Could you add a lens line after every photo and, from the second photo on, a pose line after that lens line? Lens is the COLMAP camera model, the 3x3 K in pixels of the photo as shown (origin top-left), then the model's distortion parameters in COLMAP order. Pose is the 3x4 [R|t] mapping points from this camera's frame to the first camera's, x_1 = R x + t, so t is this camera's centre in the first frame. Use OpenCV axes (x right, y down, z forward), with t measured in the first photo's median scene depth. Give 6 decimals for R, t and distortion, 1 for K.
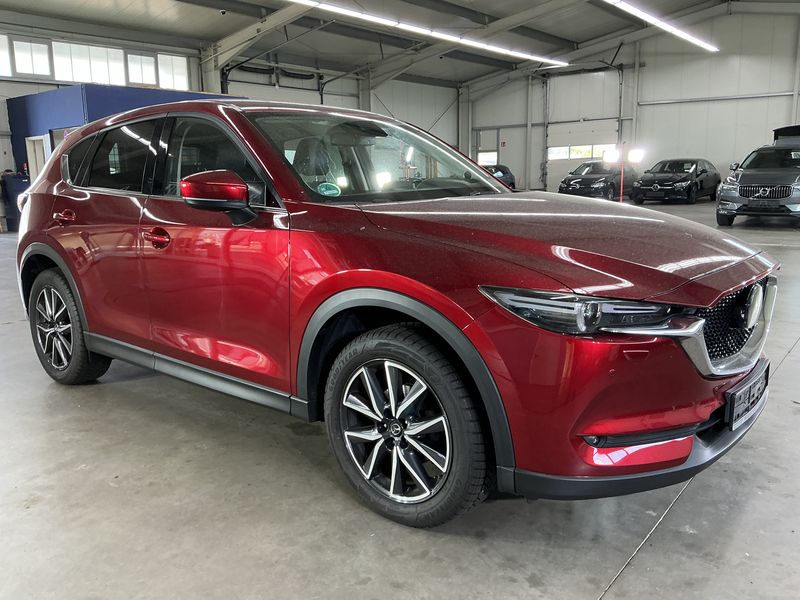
lens RADIAL K [[665.0, 0, 398.6], [0, 665.0, 297.9], [0, 0, 1]] dist [0.088109, -0.174447]
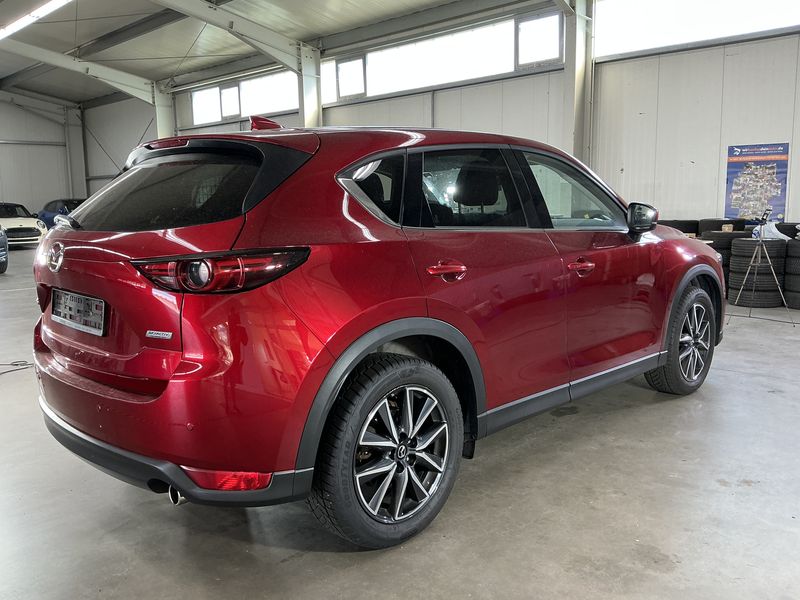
lens RADIAL K [[690.7, 0, 397.6], [0, 690.7, 302.0], [0, 0, 1]] dist [-0.020422, -0.000438]
pose [[0.074409, -0.120742, 0.989891, -1.394240], [0.194824, 0.975275, 0.104314, -0.188089], [-0.978012, 0.185093, 0.096093, 1.159150]]
